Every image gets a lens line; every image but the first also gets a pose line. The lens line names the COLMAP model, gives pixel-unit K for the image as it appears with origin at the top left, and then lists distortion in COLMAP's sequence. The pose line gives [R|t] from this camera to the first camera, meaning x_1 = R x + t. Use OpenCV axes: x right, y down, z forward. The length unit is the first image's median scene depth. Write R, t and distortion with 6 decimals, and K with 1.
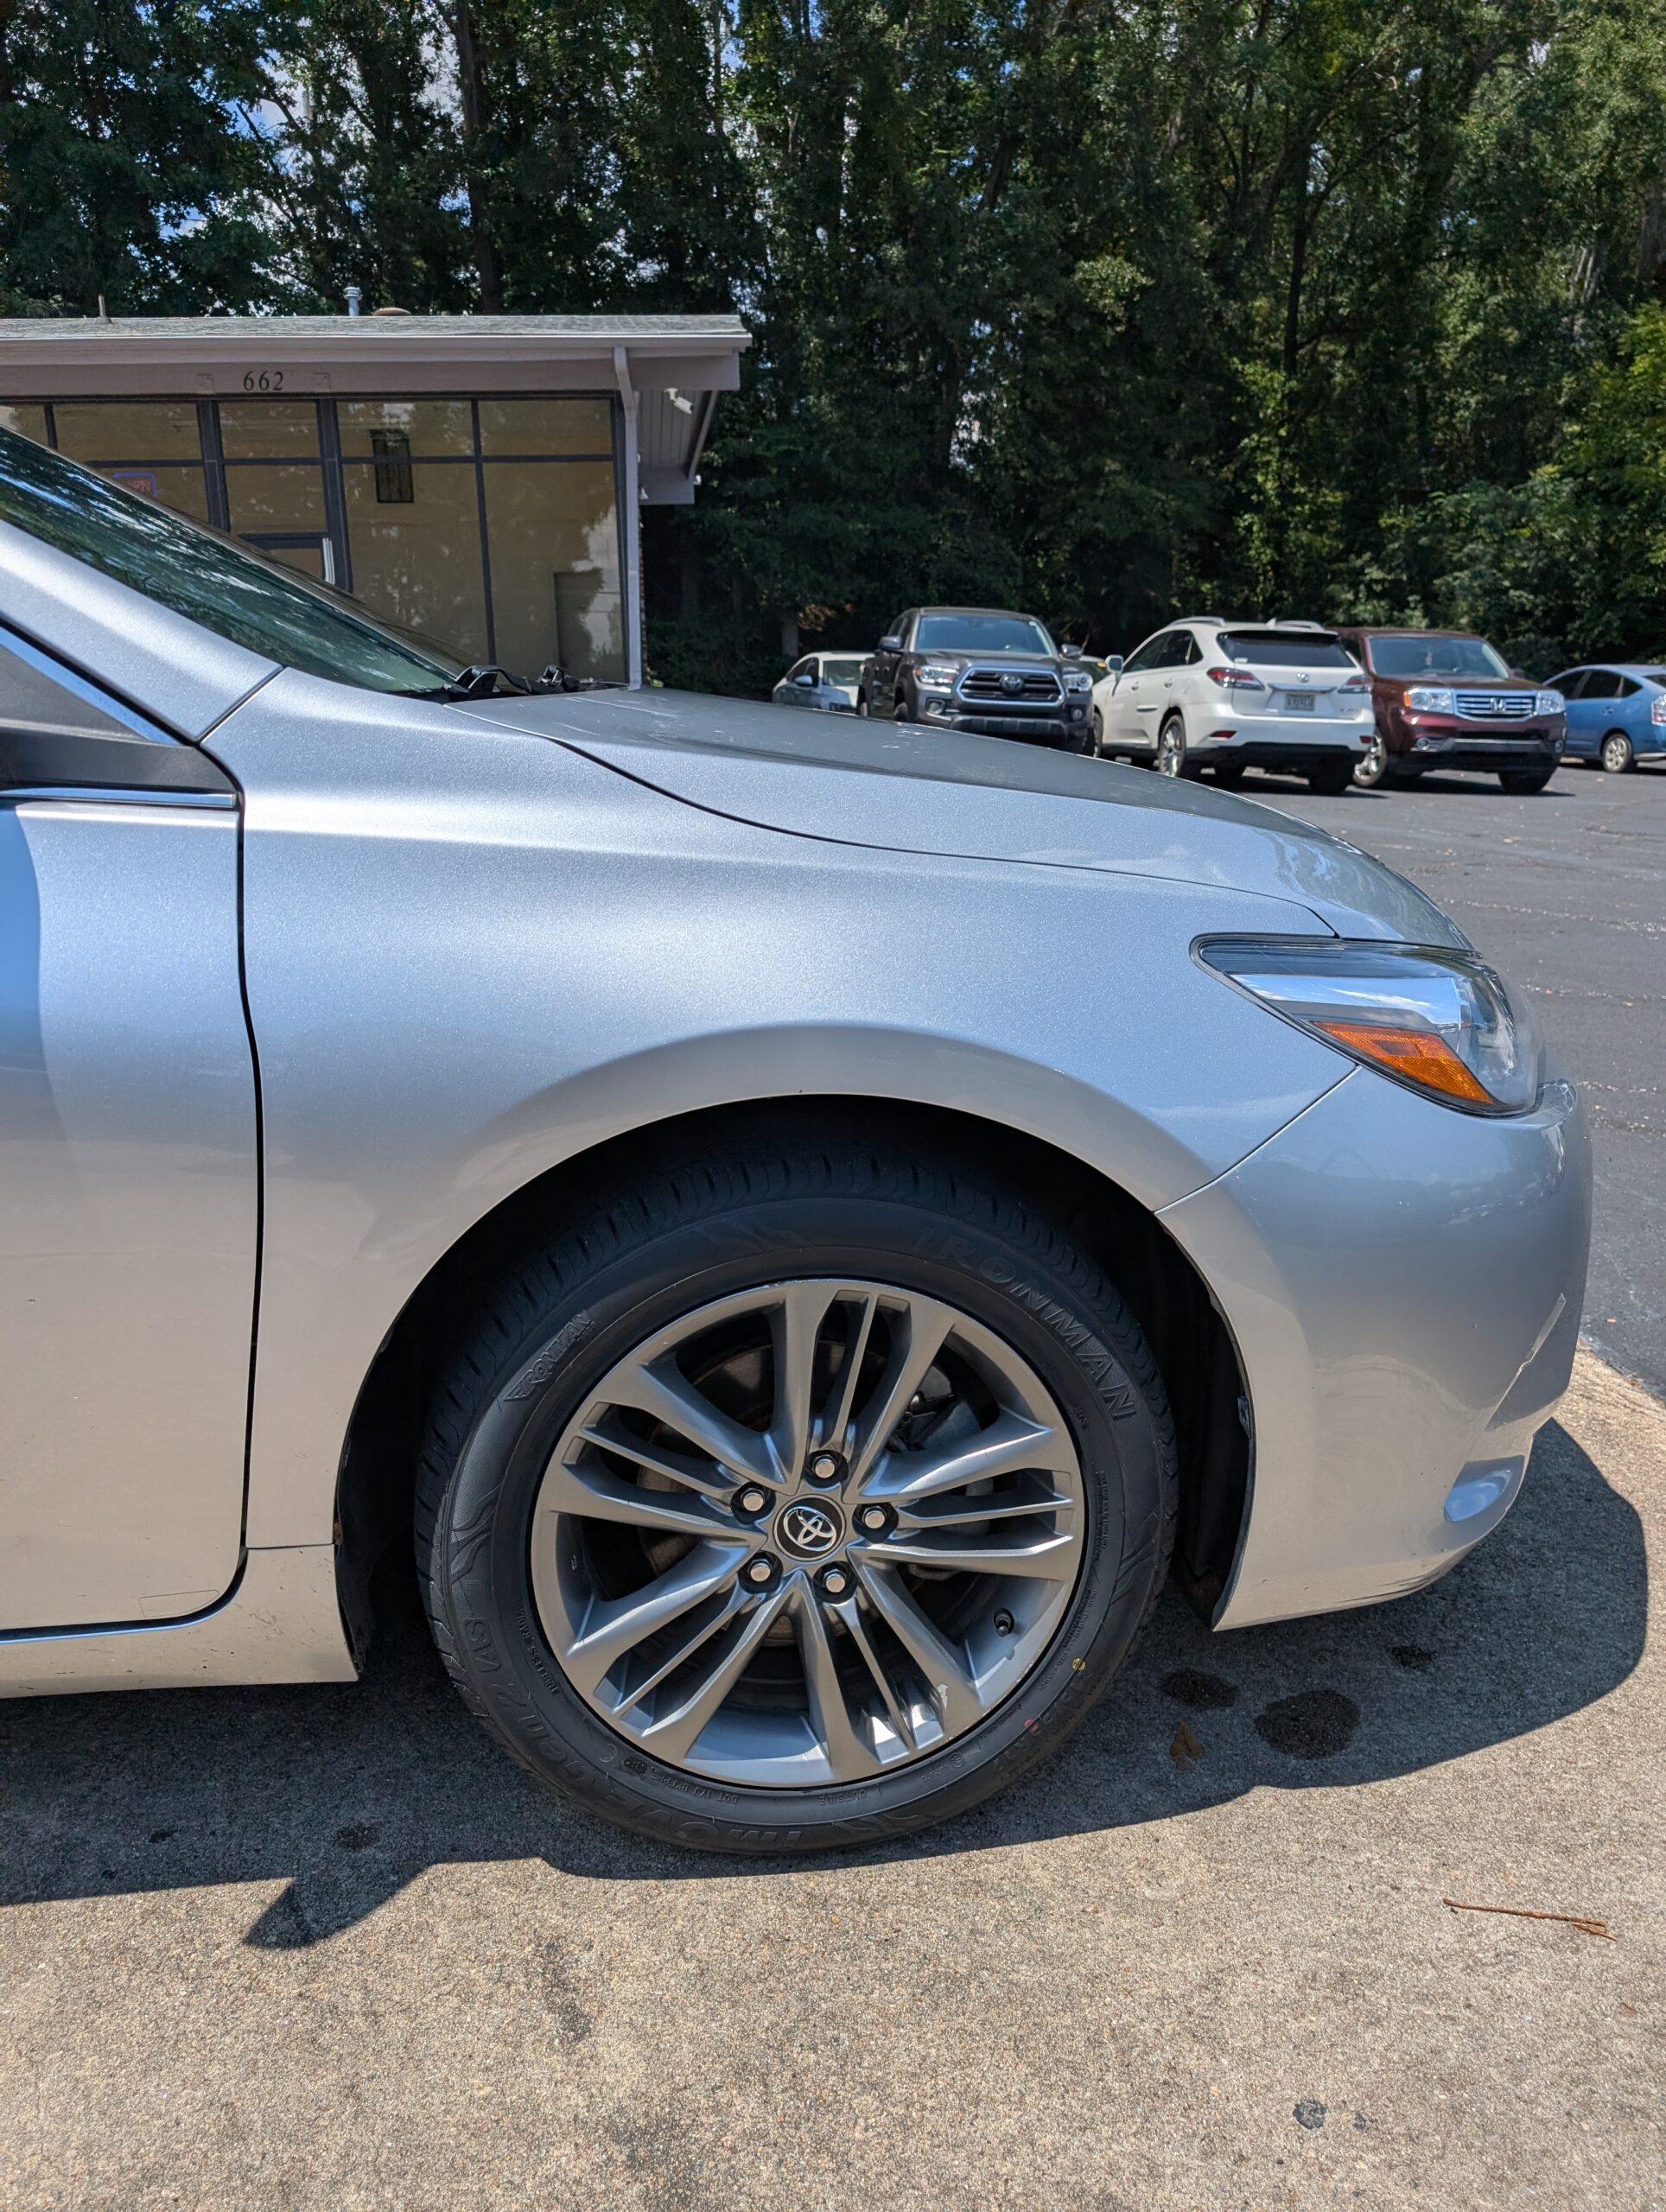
lens RADIAL K [[1601.4, 0, 808.3], [0, 1601.4, 1100.7], [0, 0, 1]] dist [0.008536, -0.006284]
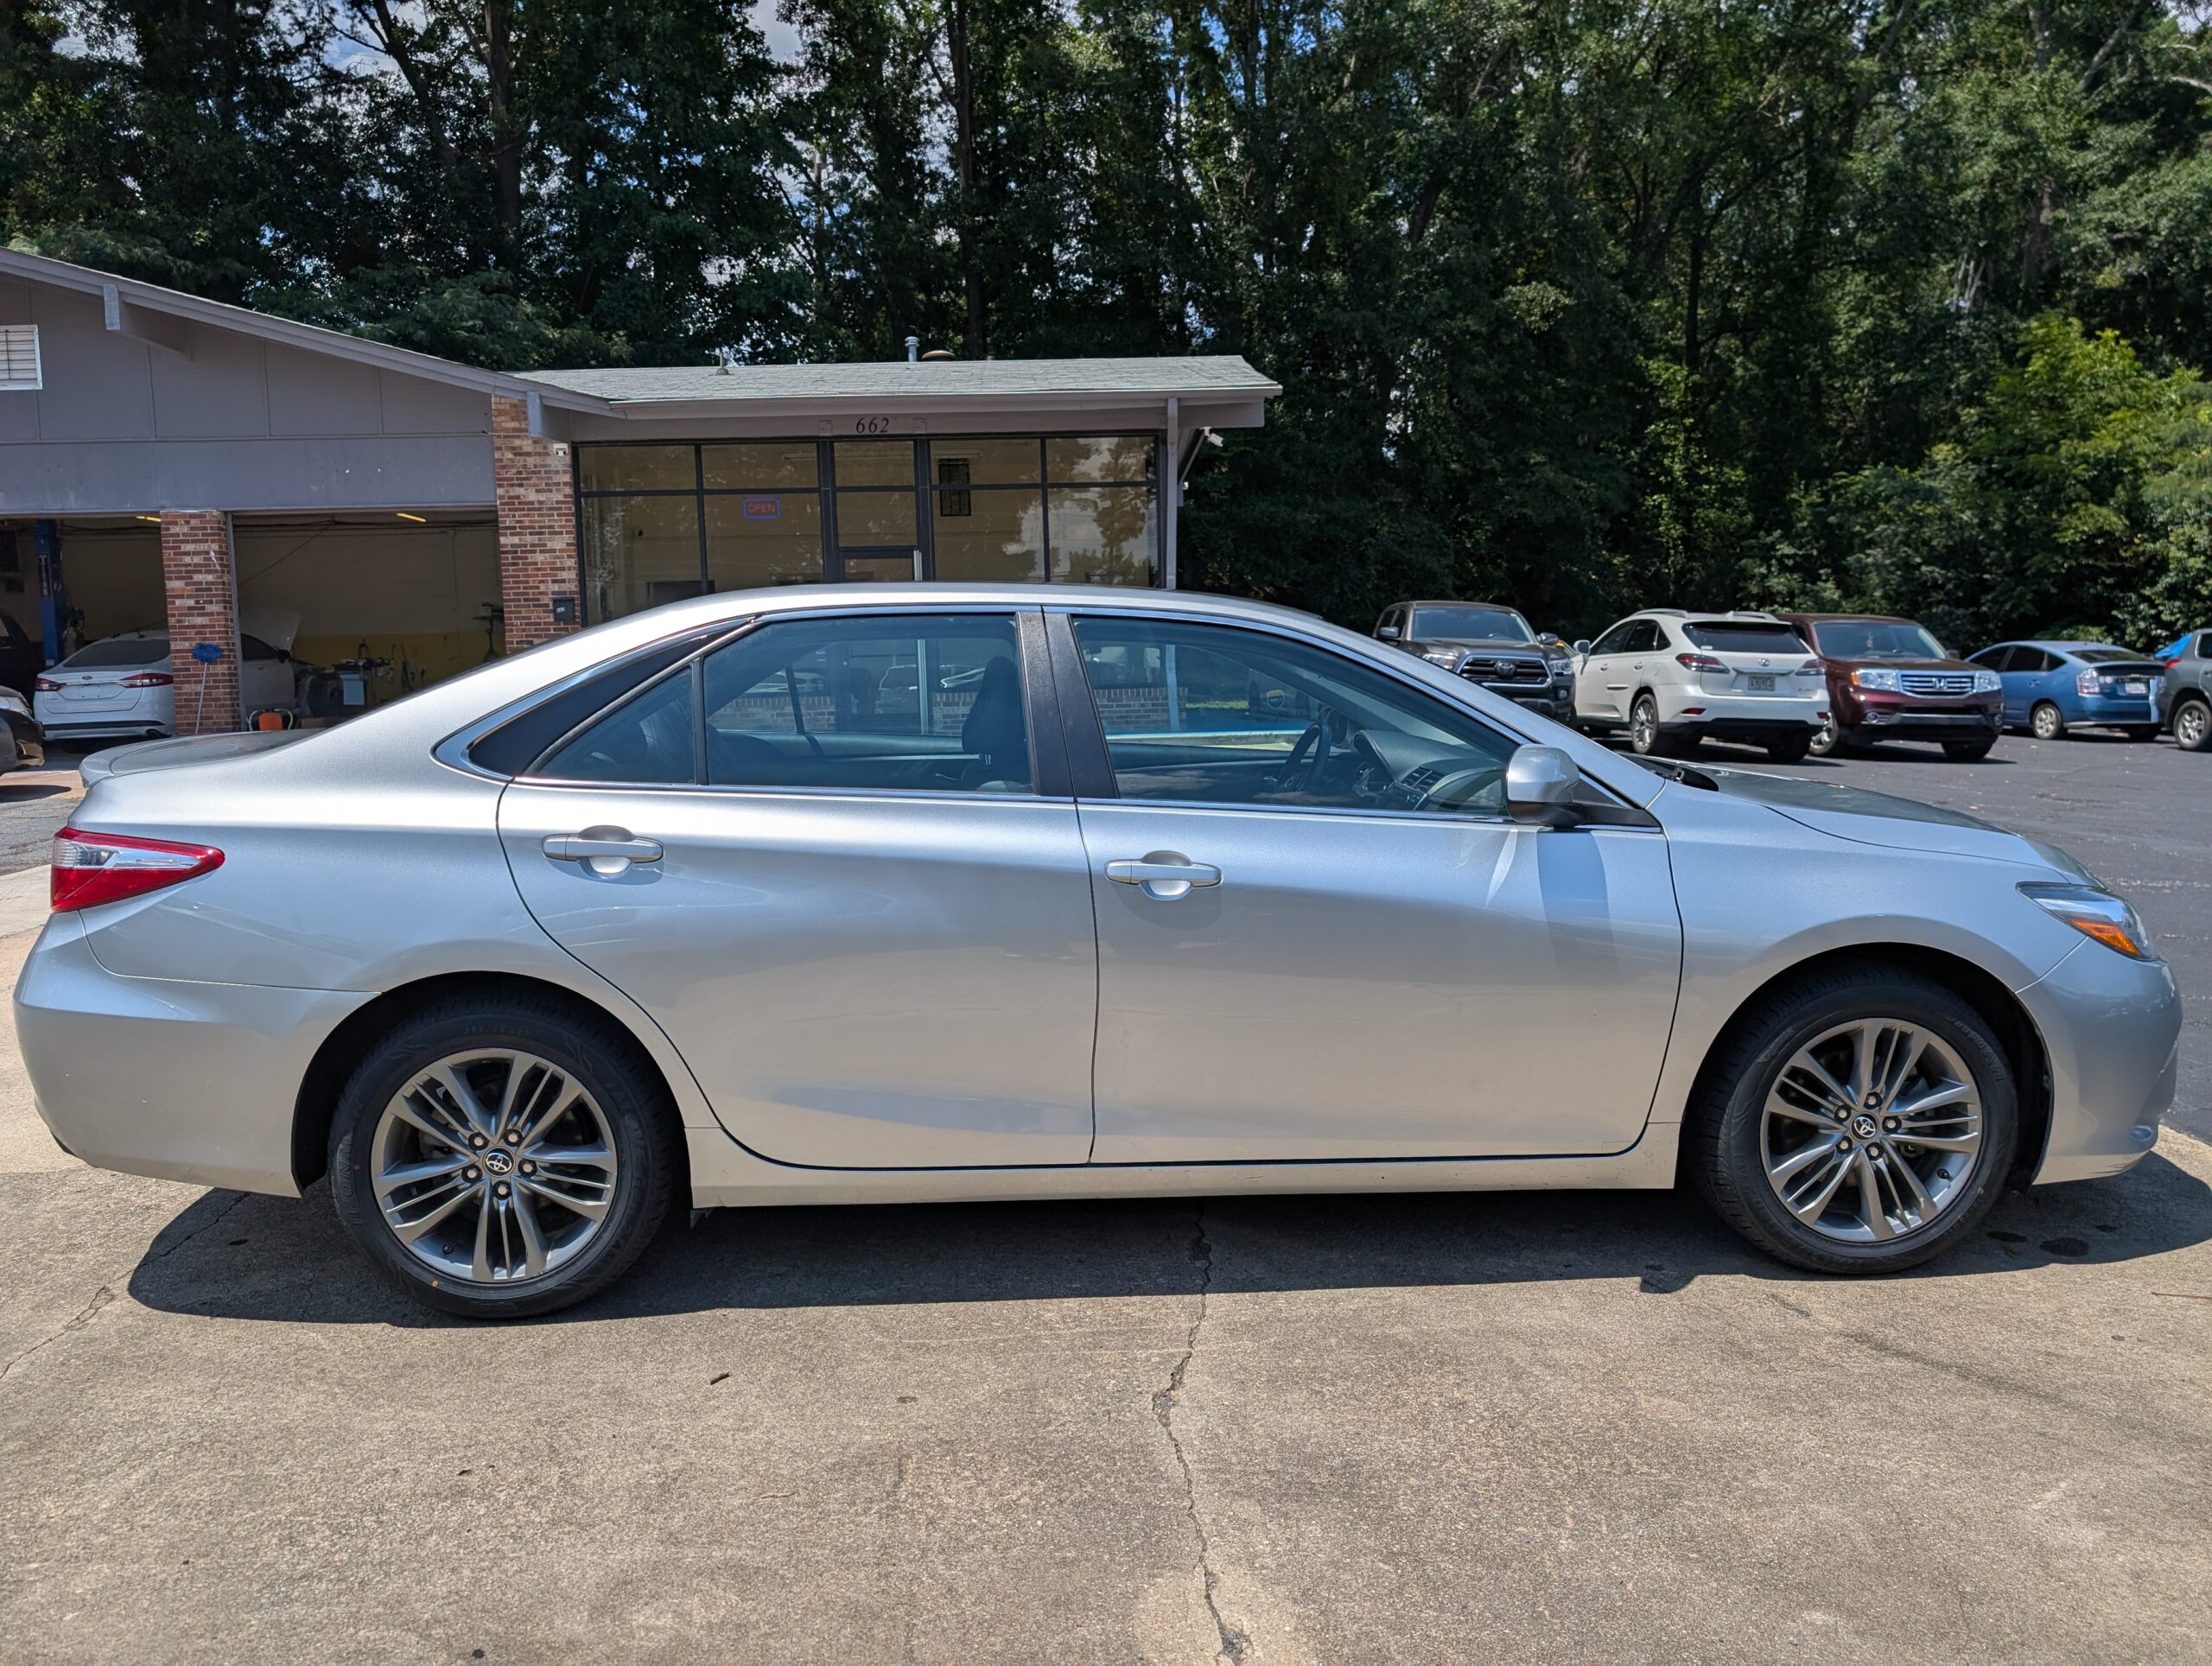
lens RADIAL K [[1601.4, 0, 1097.4], [0, 1601.4, 810.5], [0, 0, 1]] dist [0.008536, -0.006284]
pose [[0.997894, 0.004249, -0.064727, -0.076418], [-0.013848, 0.988802, -0.148589, 0.013165], [0.063371, 0.149173, 0.986778, -0.116747]]
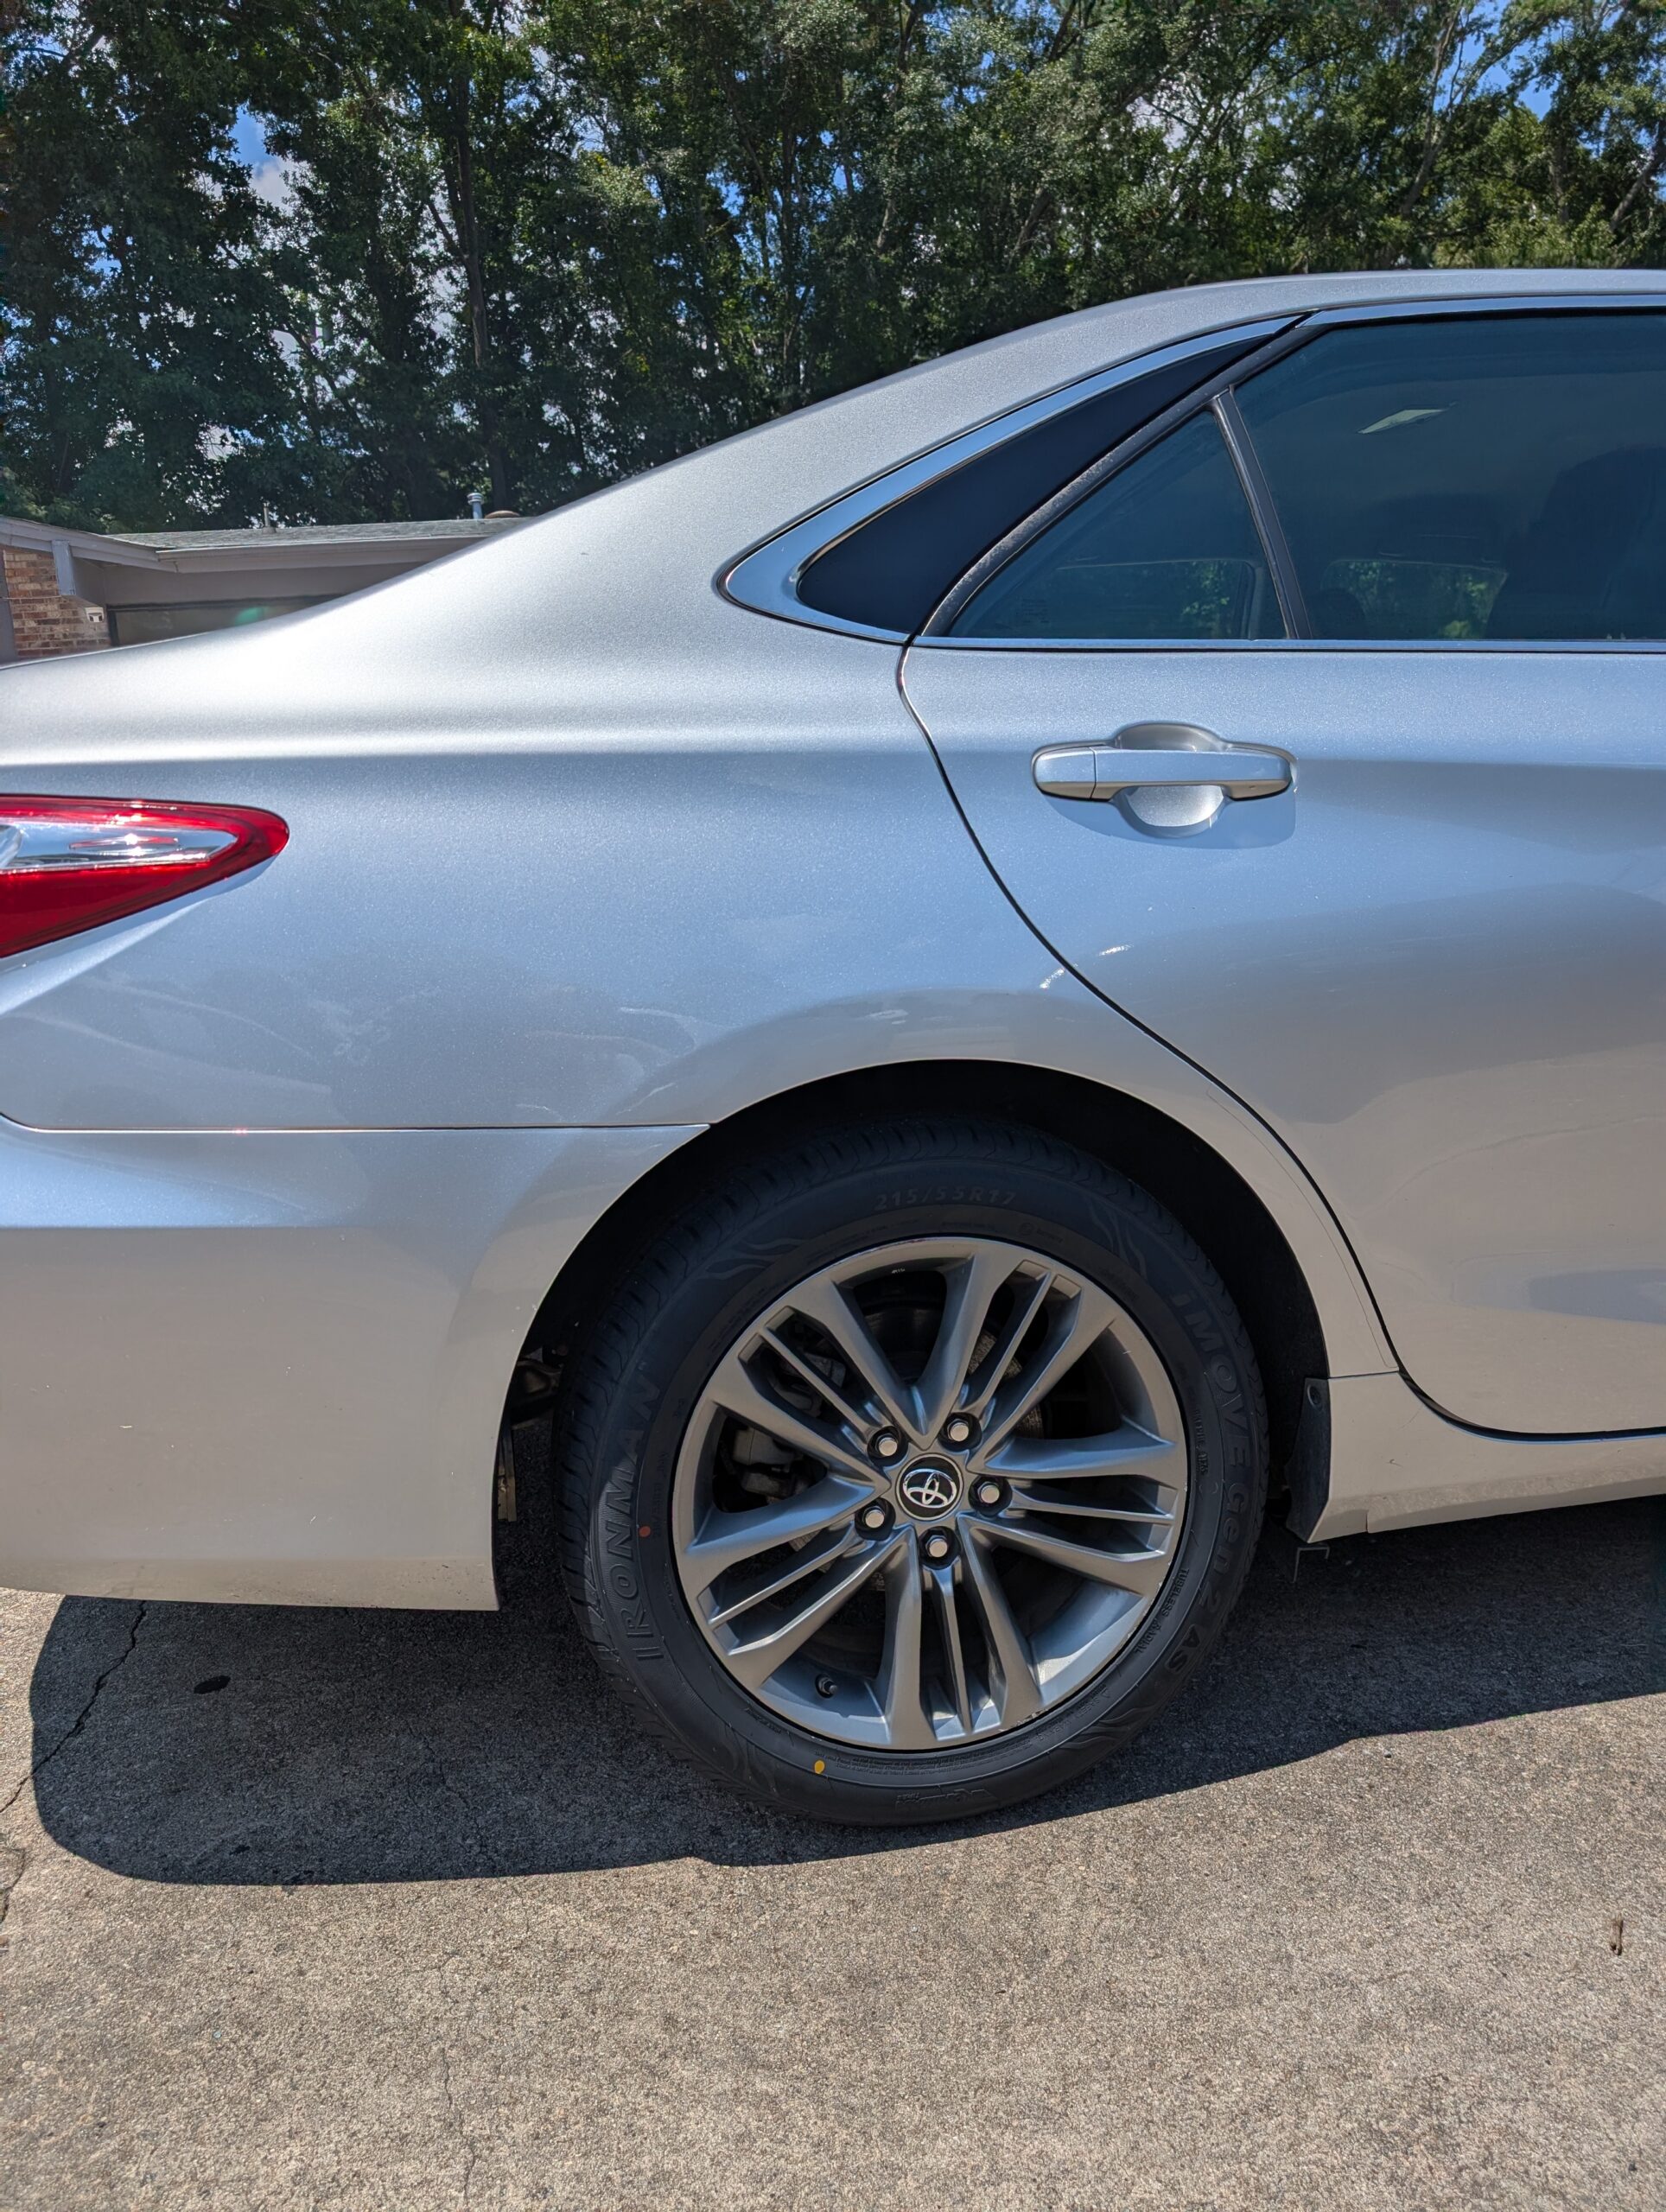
lens RADIAL K [[1601.4, 0, 813.5], [0, 1601.4, 1120.0], [0, 0, 1]] dist [0.008536, -0.006284]
pose [[0.996524, -0.059615, 0.058191, -0.162808], [0.064806, 0.993664, -0.091824, 0.014726], [-0.052348, 0.095276, 0.994074, -0.022456]]
